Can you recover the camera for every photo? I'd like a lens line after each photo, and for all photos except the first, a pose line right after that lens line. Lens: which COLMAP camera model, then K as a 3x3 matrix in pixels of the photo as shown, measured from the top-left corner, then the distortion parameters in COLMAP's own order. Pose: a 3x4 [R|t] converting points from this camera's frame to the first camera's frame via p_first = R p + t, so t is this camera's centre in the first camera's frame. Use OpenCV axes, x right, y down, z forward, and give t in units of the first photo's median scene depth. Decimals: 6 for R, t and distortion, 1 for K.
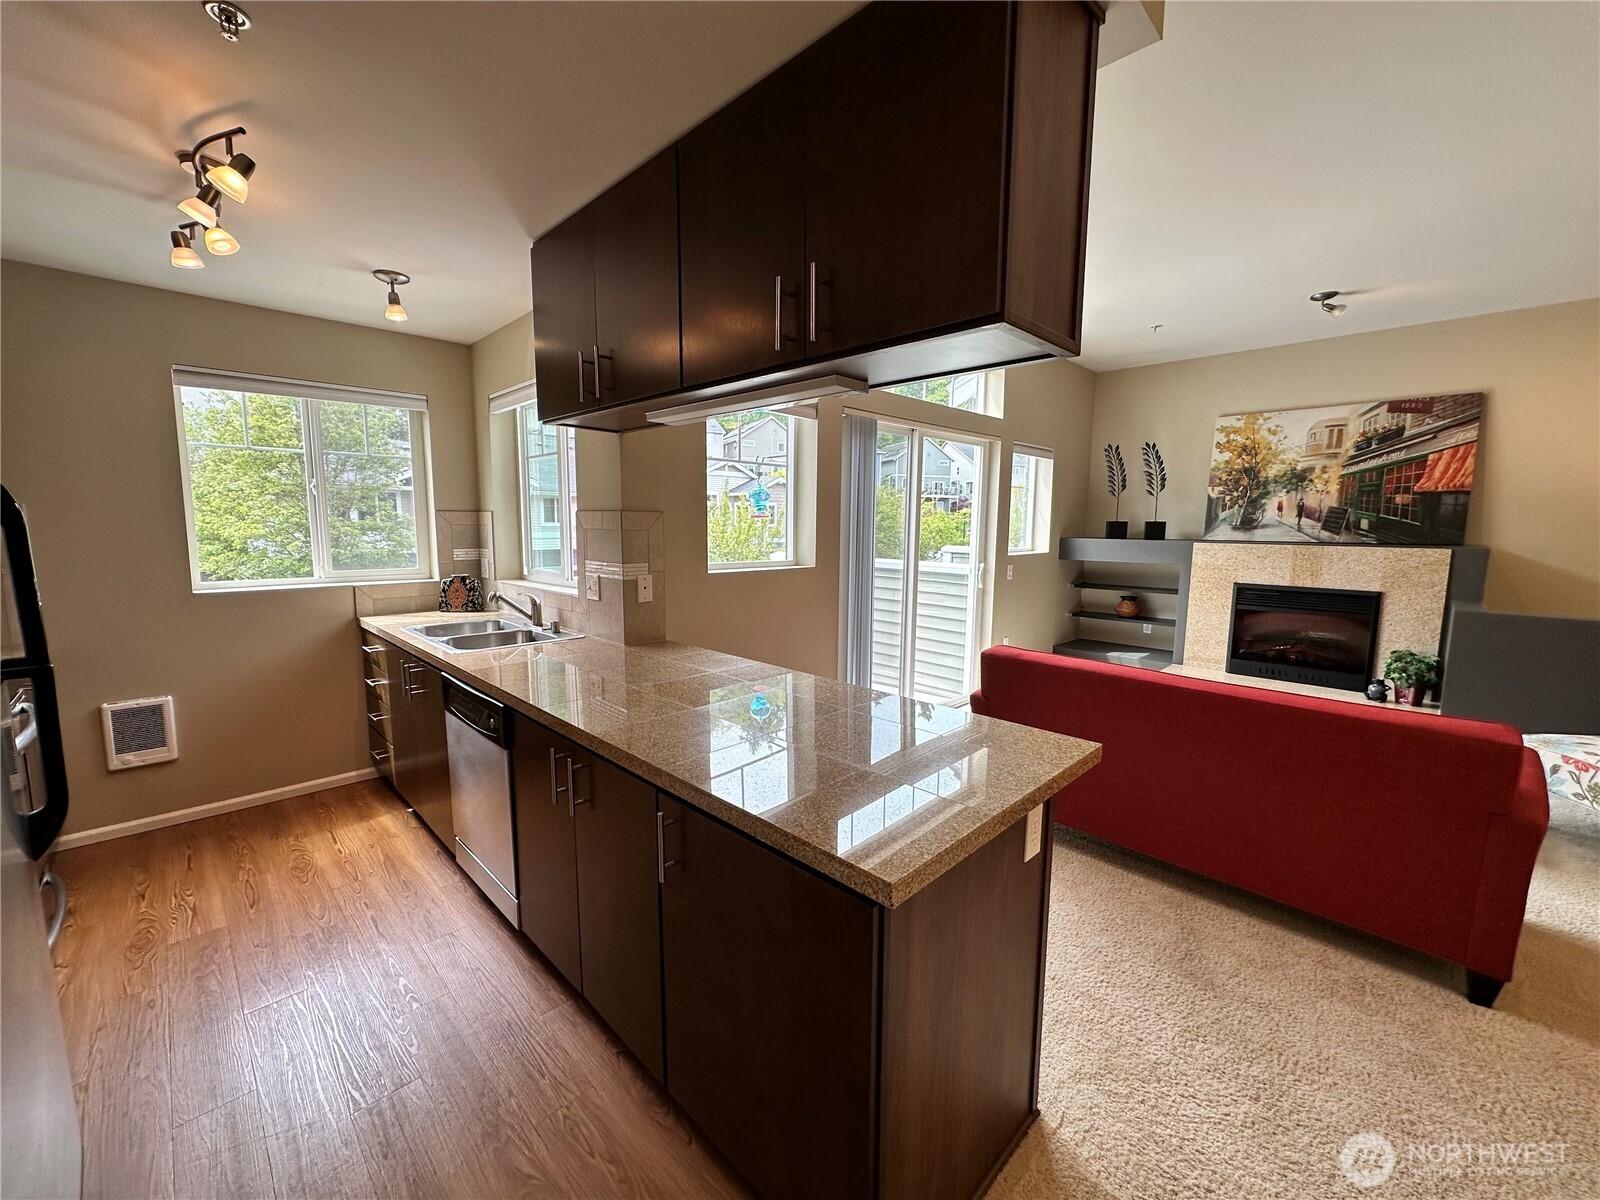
lens RADIAL K [[638.9, 0, 797.9], [0, 638.9, 599.9], [0, 0, 1]] dist [-0.003559, 0.001280]
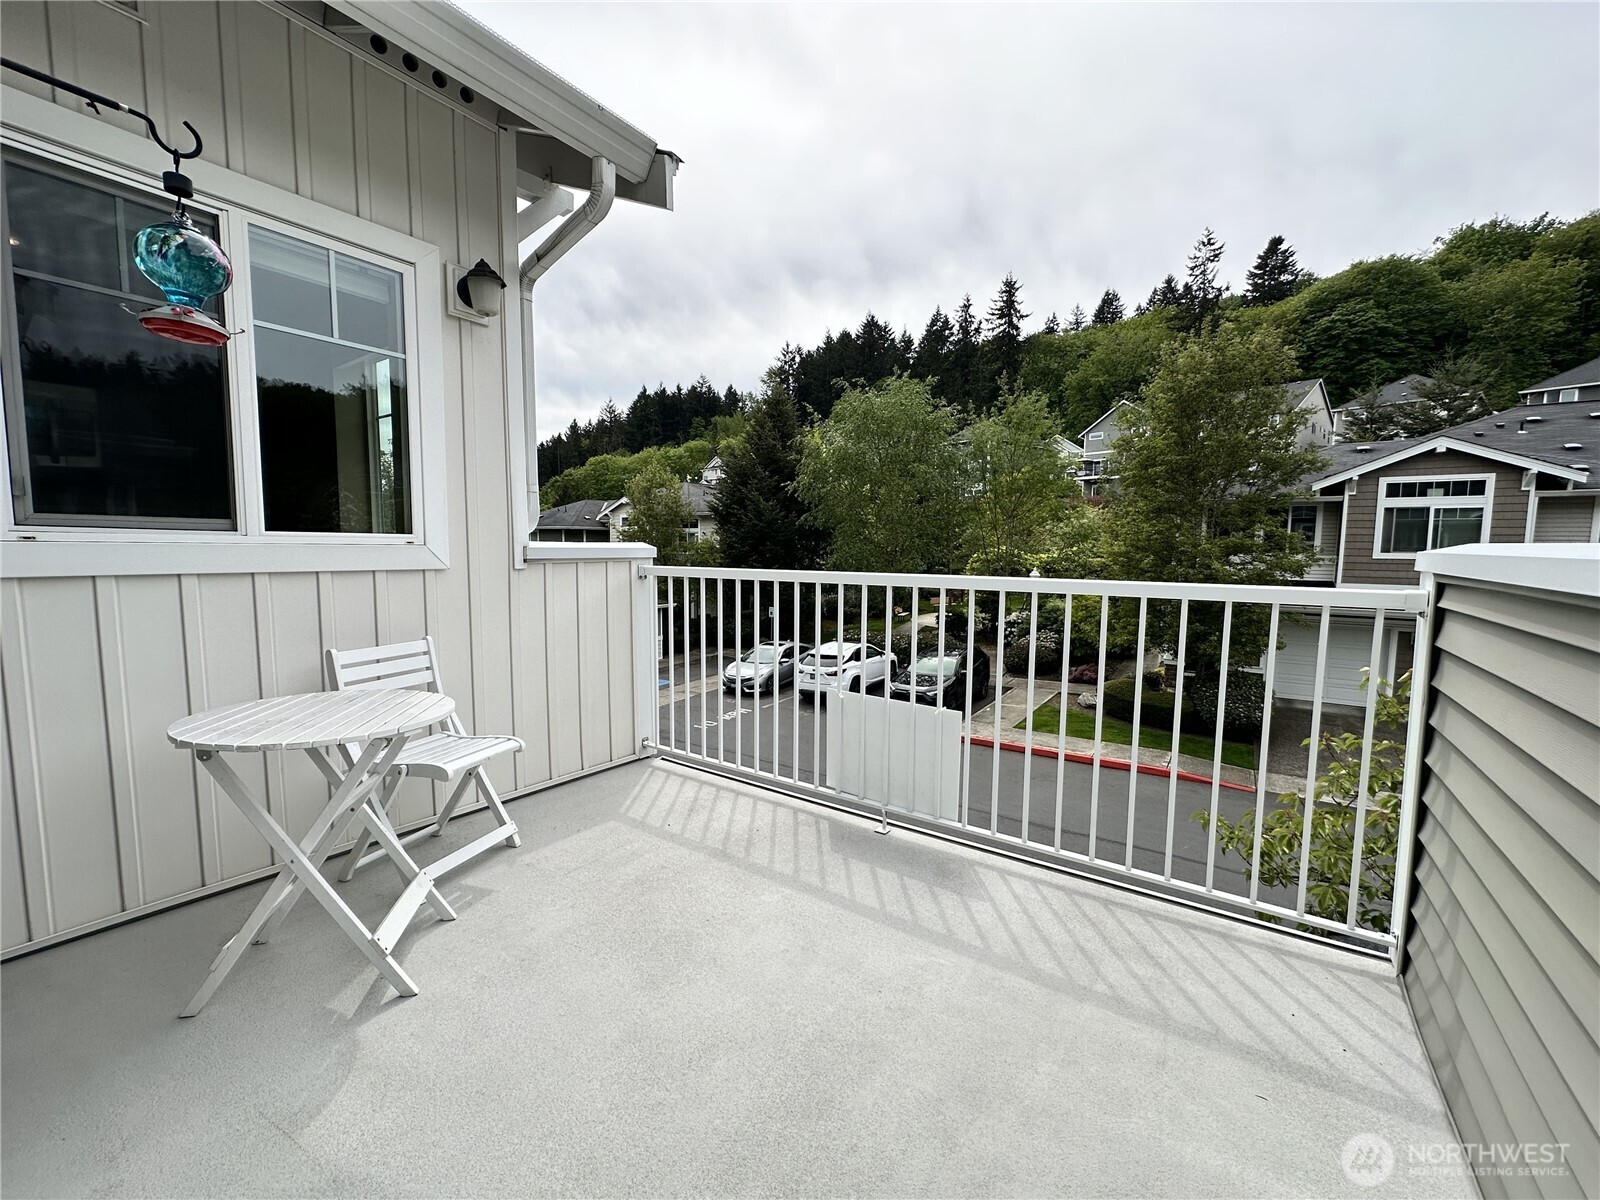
lens RADIAL K [[638.9, 0, 800.2], [0, 638.9, 599.4], [0, 0, 1]] dist [-0.003559, 0.001280]
pose [[0.174535, 0.077152, -0.981624, 0.261482], [-0.128603, 0.990172, 0.054958, -0.052706], [0.976217, 0.116648, 0.182741, 1.078898]]
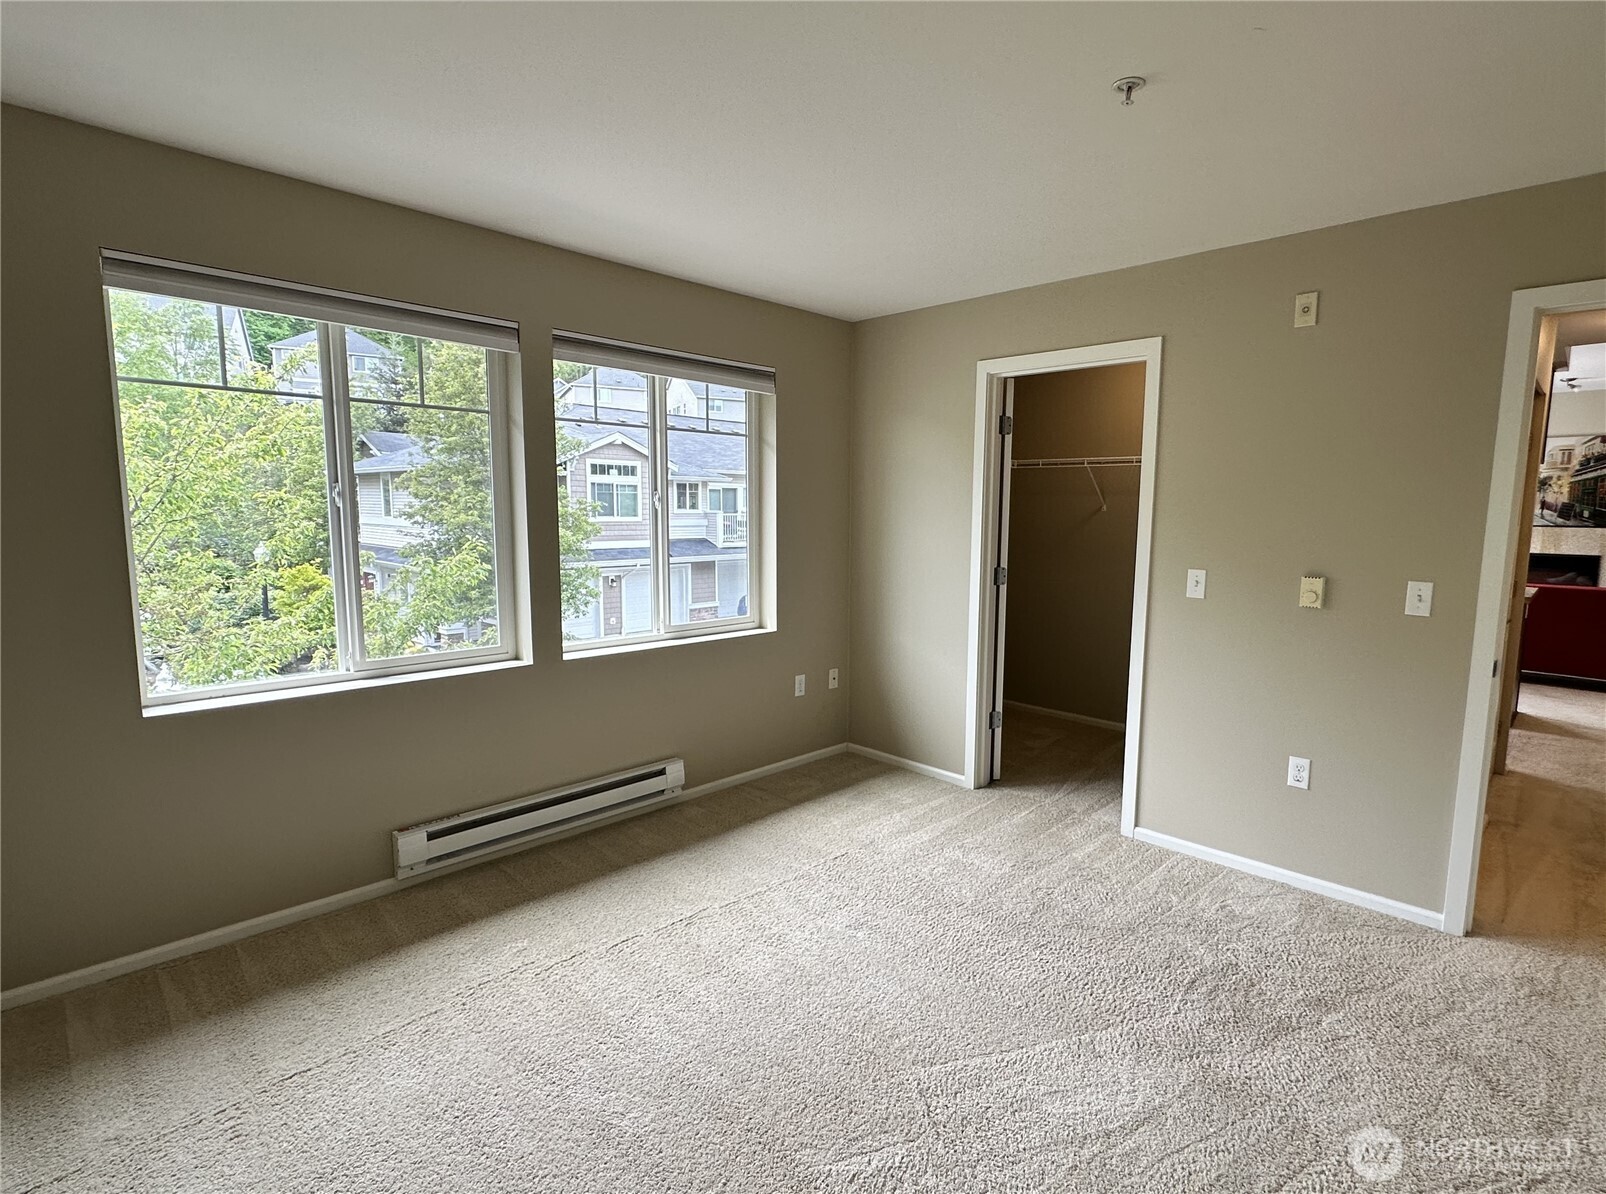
lens RADIAL K [[795.8, 0, 851.5], [0, 795.8, 604.4], [0, 0, 1]] dist [-0.001573, -0.000447]
pose [[0.999599, -0.001328, 0.028294, -0.980370], [0.001364, 0.999998, -0.001254, 0.104469], [-0.028292, 0.001292, 0.999599, -0.907652]]
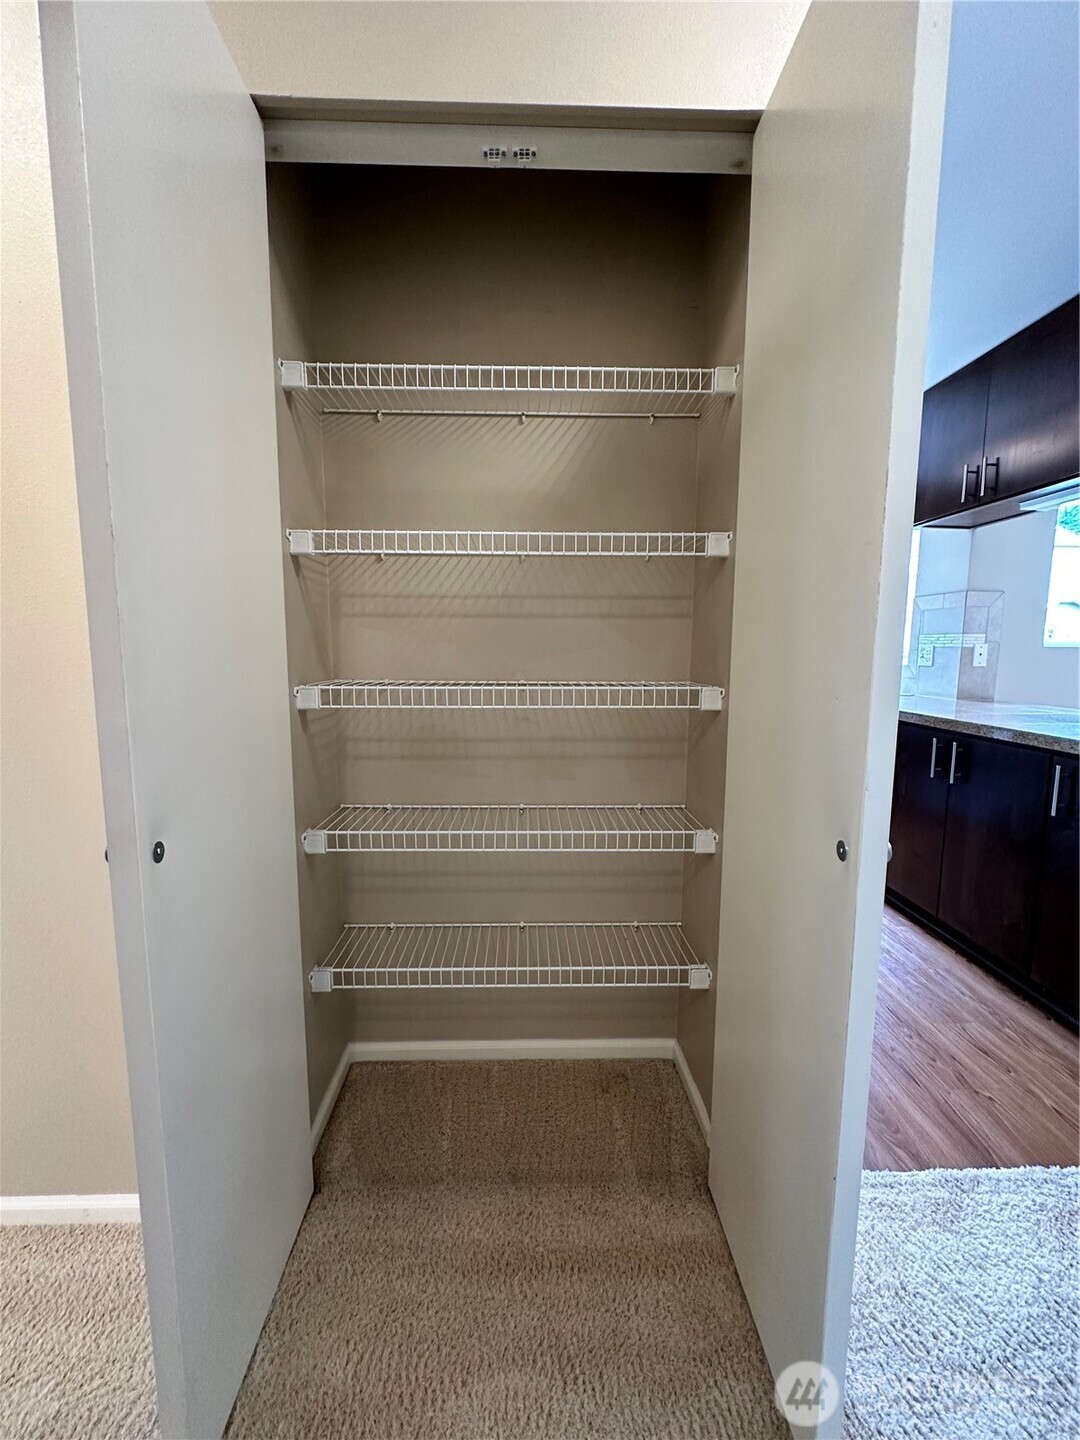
lens RADIAL K [[575.0, 0, 536.9], [0, 575.0, 715.1], [0, 0, 1]] dist [-0.003559, 0.001280]
pose [[0.727455, 0.078099, -0.681696, -0.060570], [-0.087201, 0.995968, 0.021049, 0.089496], [0.680592, 0.044132, 0.731333, -0.226227]]
